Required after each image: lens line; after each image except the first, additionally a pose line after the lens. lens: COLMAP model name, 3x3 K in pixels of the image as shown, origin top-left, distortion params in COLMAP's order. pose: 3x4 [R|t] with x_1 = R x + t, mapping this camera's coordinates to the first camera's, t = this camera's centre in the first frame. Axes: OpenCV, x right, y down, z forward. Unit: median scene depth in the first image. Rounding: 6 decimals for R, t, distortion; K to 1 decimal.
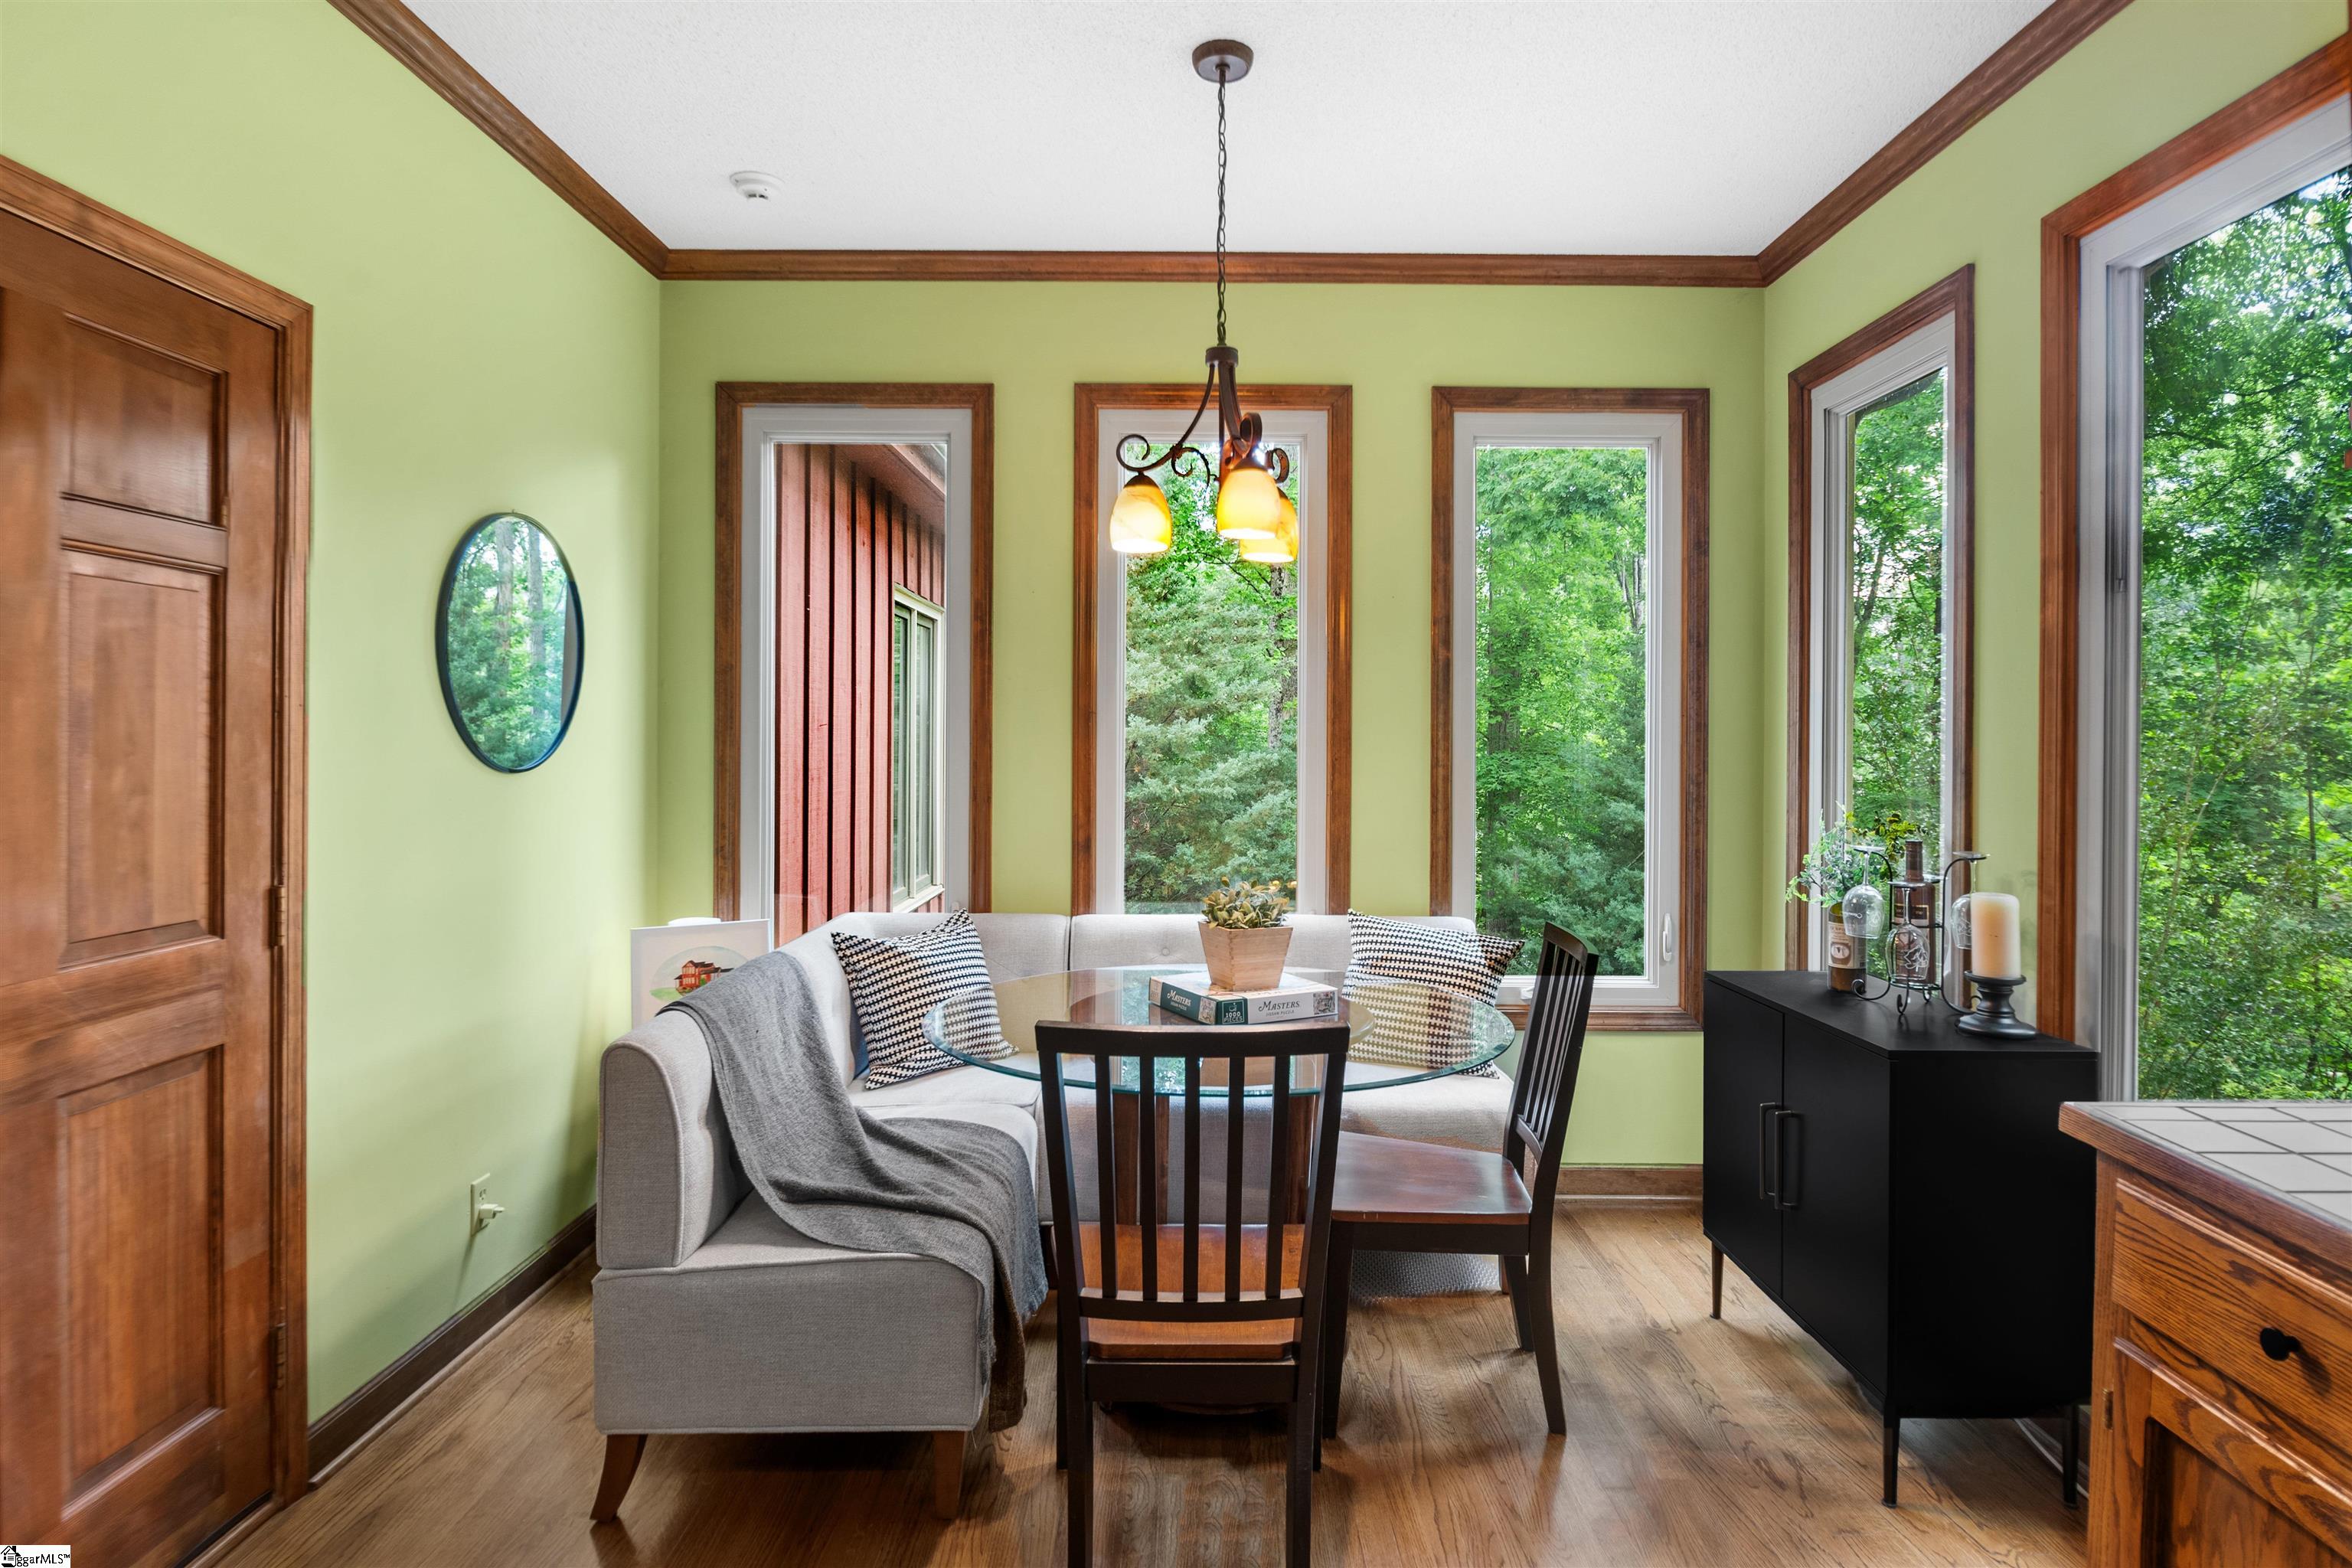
lens RADIAL K [[1266.2, 0, 1196.8], [0, 1266.2, 733.1], [0, 0, 1]] dist [-0.004702, -0.002246]
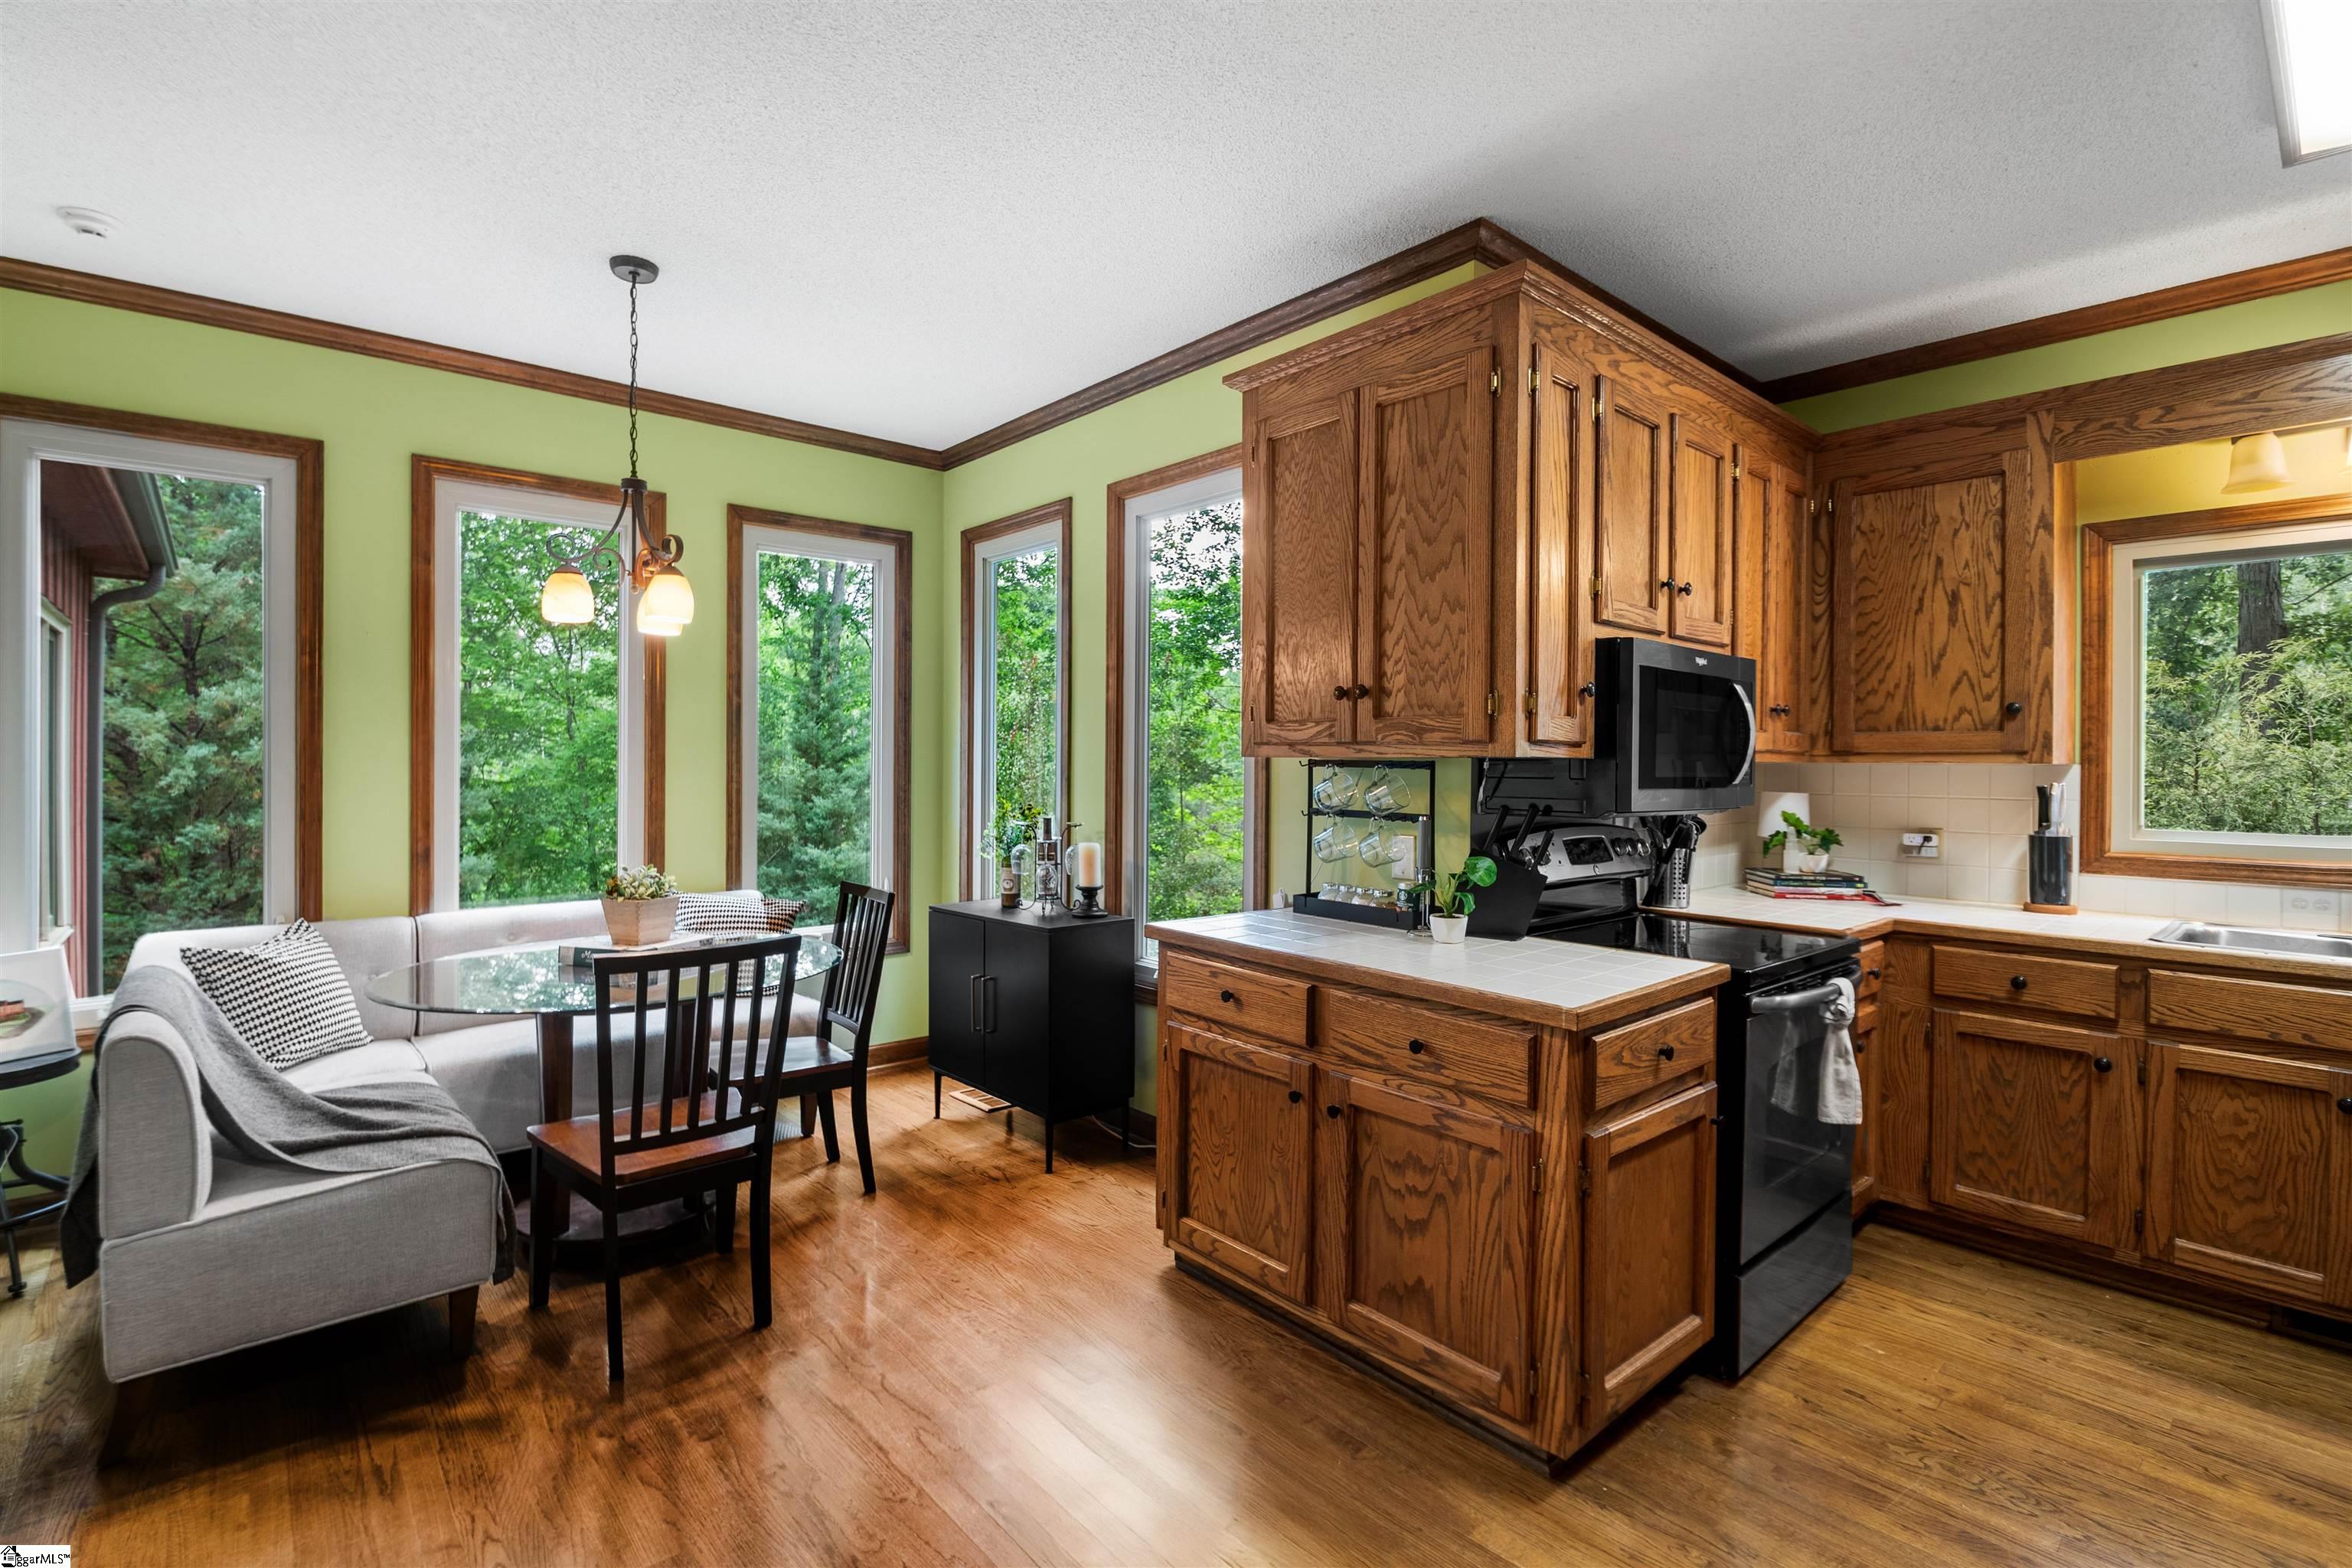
lens RADIAL K [[1077.0, 0, 1173.5], [0, 1077.0, 770.1], [0, 0, 1]] dist [-0.003189, -0.000890]
pose [[0.749859, -0.010144, 0.661520, -0.305303], [0.001124, 0.999901, 0.014059, -0.003015], [-0.661597, -0.009799, 0.749796, -0.260045]]
